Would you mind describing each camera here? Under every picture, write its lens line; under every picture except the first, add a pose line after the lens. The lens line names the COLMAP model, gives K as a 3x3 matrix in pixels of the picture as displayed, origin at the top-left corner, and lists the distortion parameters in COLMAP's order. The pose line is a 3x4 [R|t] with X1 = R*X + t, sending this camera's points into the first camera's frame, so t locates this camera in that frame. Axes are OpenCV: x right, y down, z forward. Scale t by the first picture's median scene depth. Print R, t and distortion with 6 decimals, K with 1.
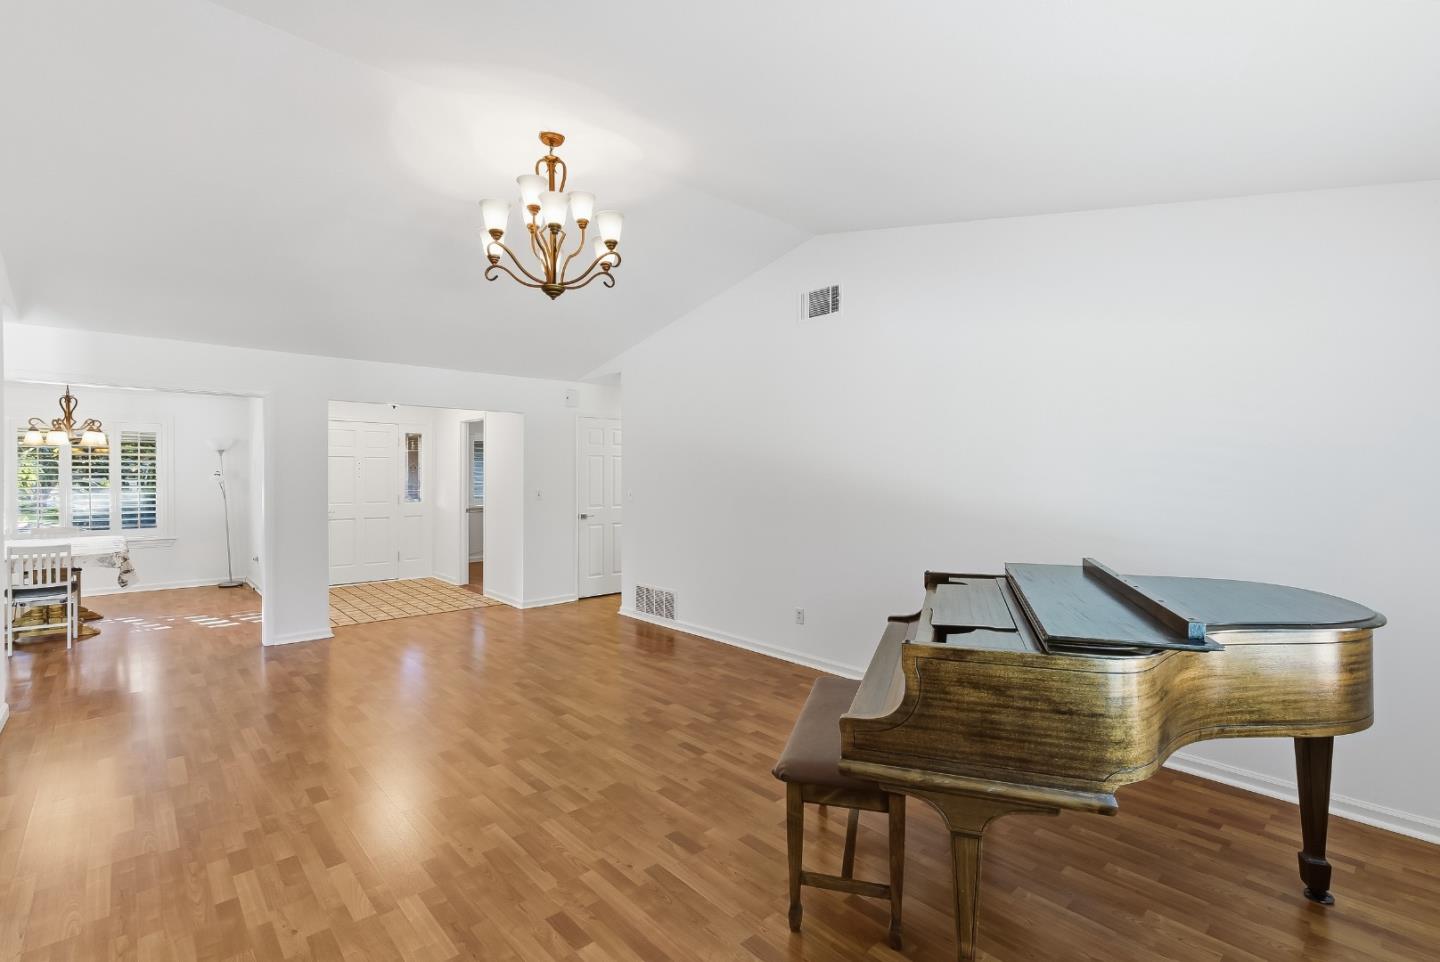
lens RADIAL K [[662.2, 0, 715.7], [0, 662.2, 482.0], [0, 0, 1]] dist [-0.001799, 0.000318]
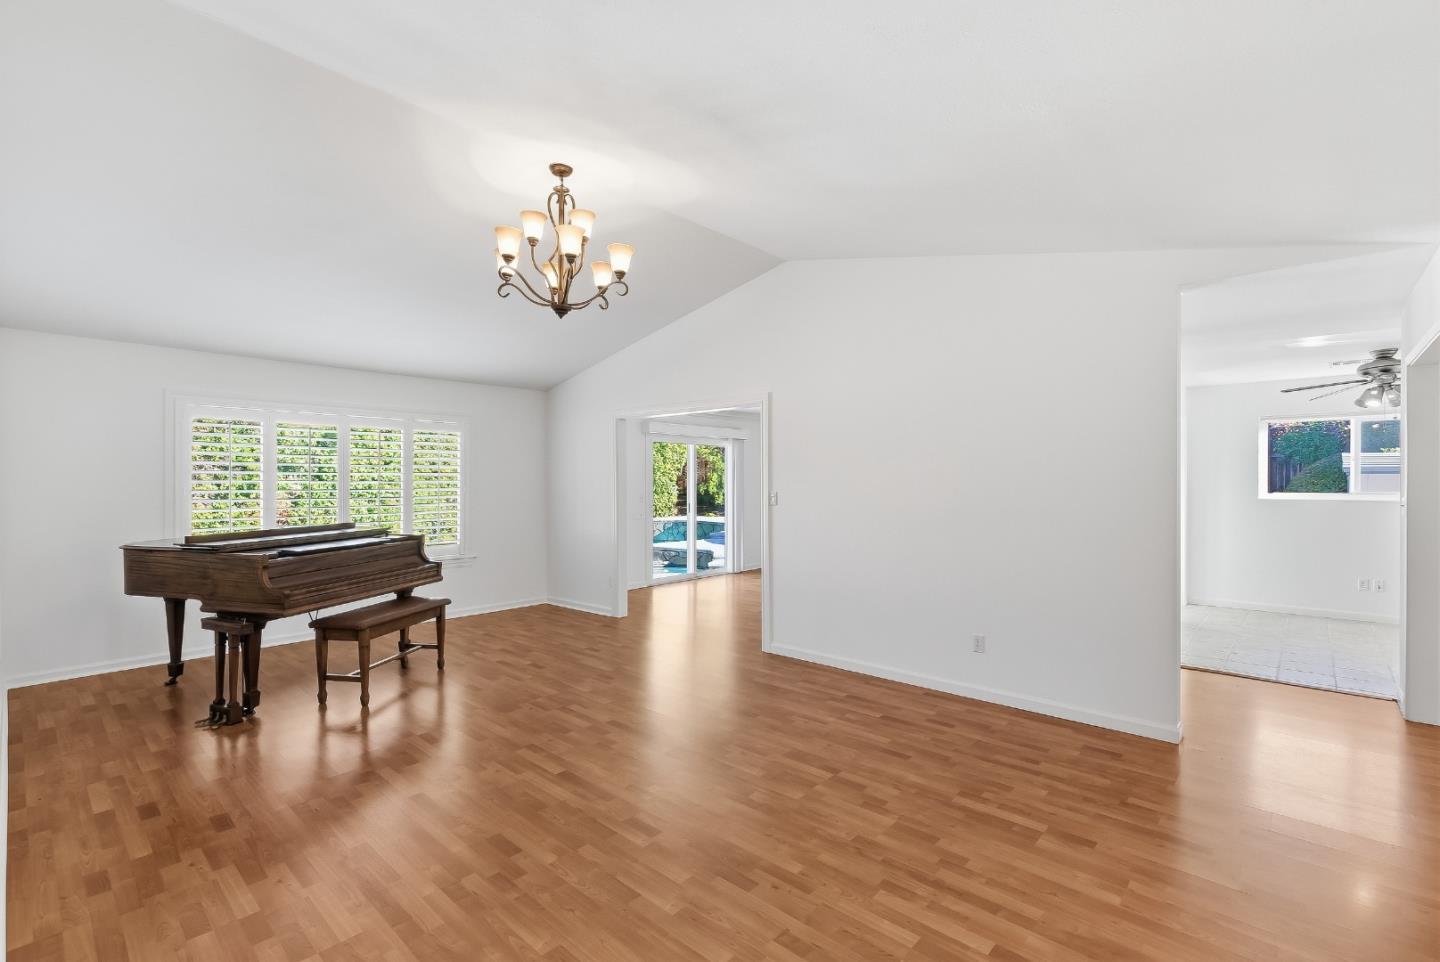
lens RADIAL K [[662.2, 0, 715.7], [0, 662.2, 482.0], [0, 0, 1]] dist [-0.001799, 0.000318]
pose [[-0.996104, 0.000781, -0.088178, -0.403341], [-0.000463, 0.999901, 0.014080, -0.023698], [0.088181, 0.014066, -0.996005, 2.110636]]
